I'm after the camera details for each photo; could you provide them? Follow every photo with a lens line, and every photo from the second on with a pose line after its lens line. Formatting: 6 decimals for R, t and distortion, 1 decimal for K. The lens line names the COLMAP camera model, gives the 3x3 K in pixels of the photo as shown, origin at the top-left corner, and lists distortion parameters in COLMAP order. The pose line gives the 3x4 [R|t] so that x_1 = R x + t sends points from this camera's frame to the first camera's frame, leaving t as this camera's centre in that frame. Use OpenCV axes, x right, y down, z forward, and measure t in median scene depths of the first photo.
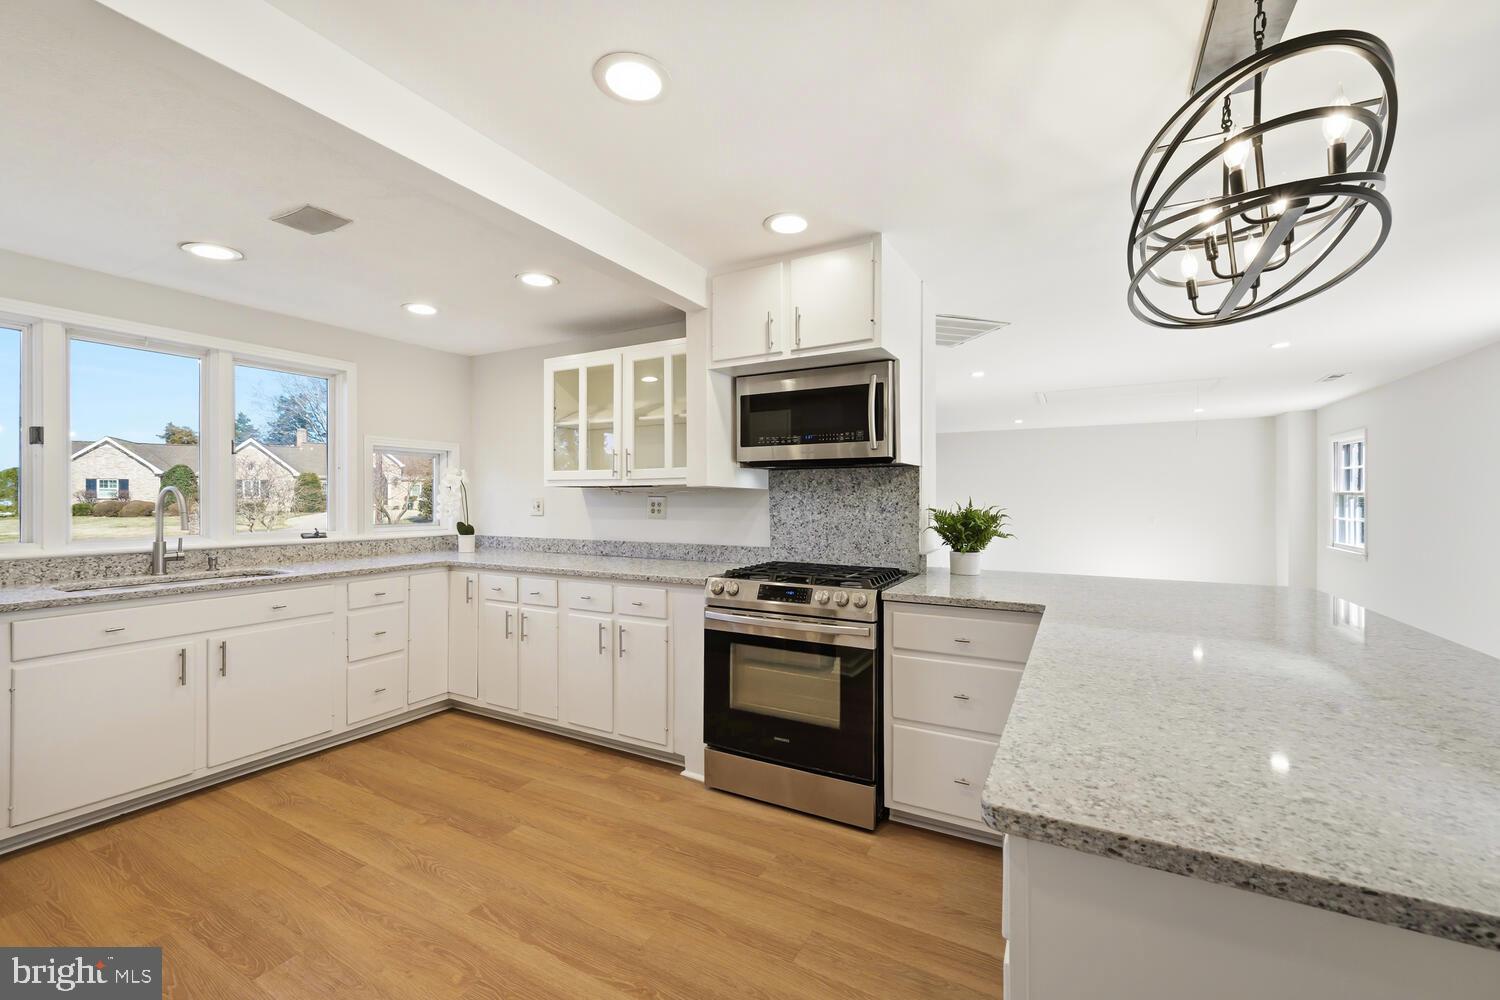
lens RADIAL K [[609.3, 0, 752.8], [0, 609.3, 502.2], [0, 0, 1]] dist [-0.000015, 0.000073]
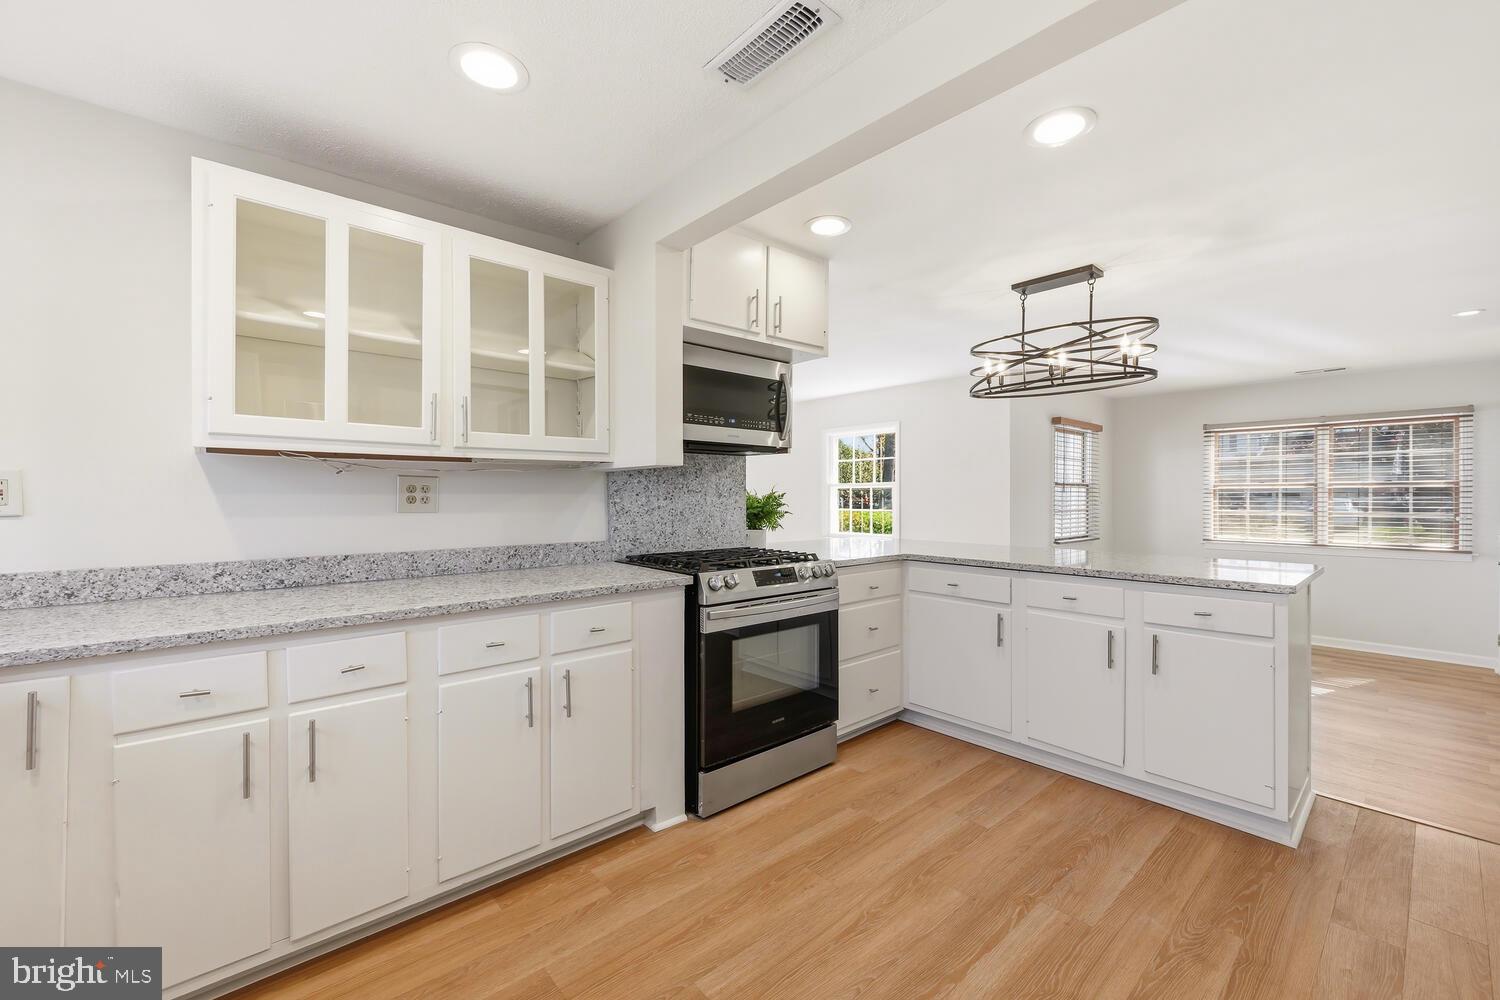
lens RADIAL K [[614.9, 0, 750.0], [0, 614.9, 500.0], [0, 0, 1]] dist [0.000006, -0.000069]
pose [[0.337537, -0.008253, 0.941276, -0.767871], [0.002268, 0.999966, 0.007954, 0.012810], [-0.941310, -0.000550, 0.337544, 0.580324]]
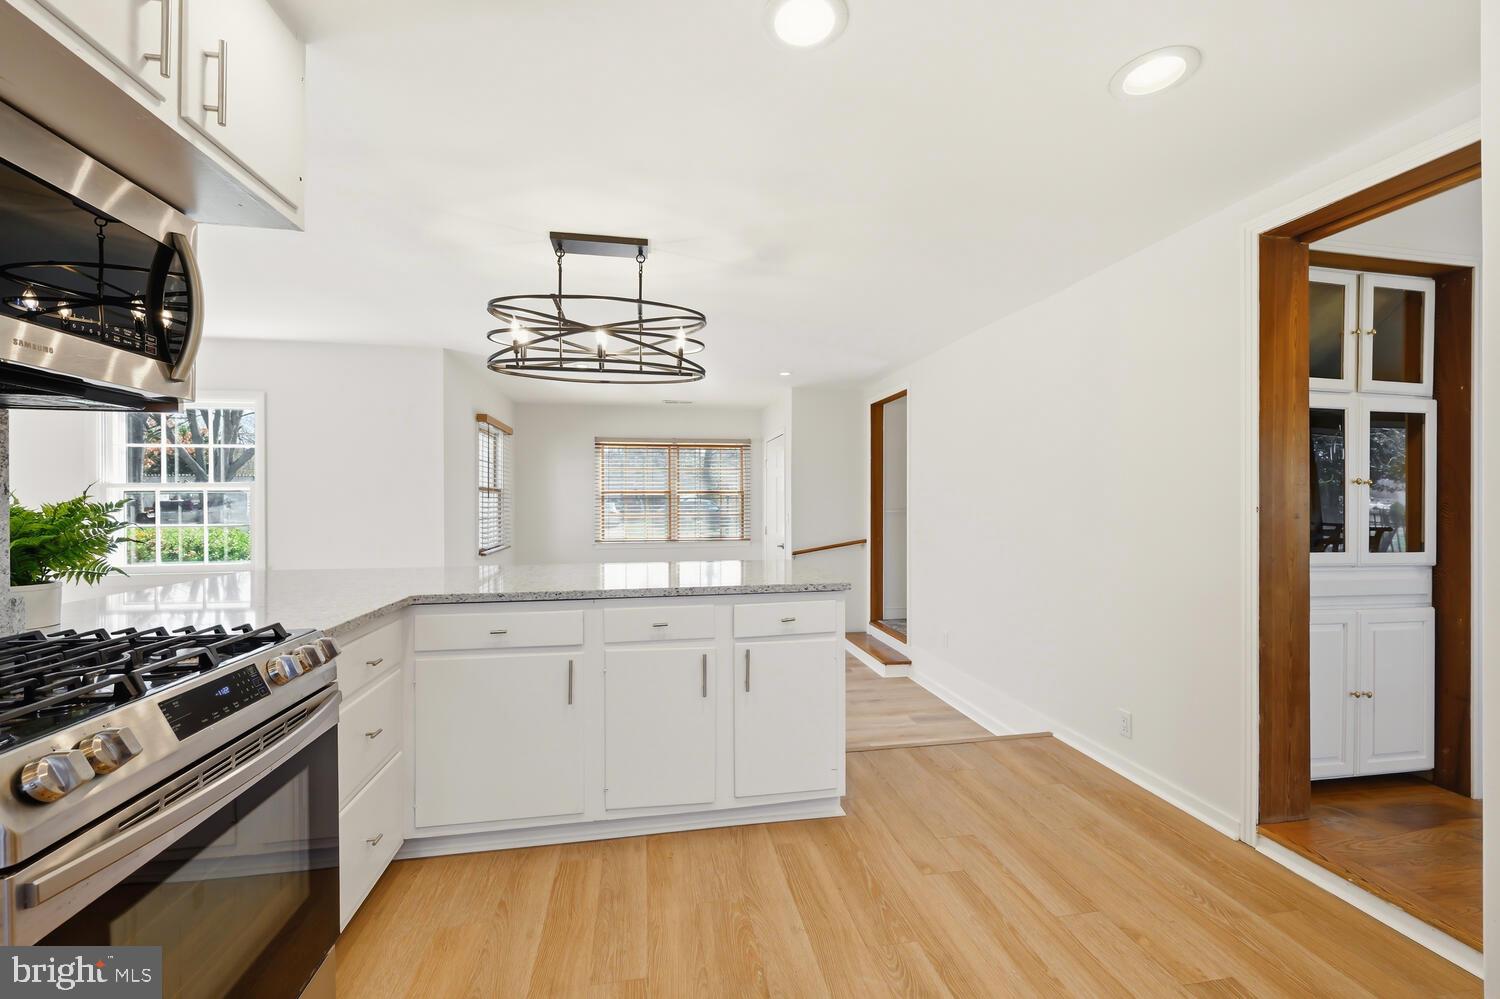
lens RADIAL K [[609.3, 0, 752.8], [0, 609.3, 501.7], [0, 0, 1]] dist [-0.000015, 0.000073]
pose [[-0.628997, -0.001837, 0.777406, -0.427177], [0.003764, 0.999978, 0.005408, 0.010651], [-0.777399, 0.006328, -0.628976, 0.814937]]
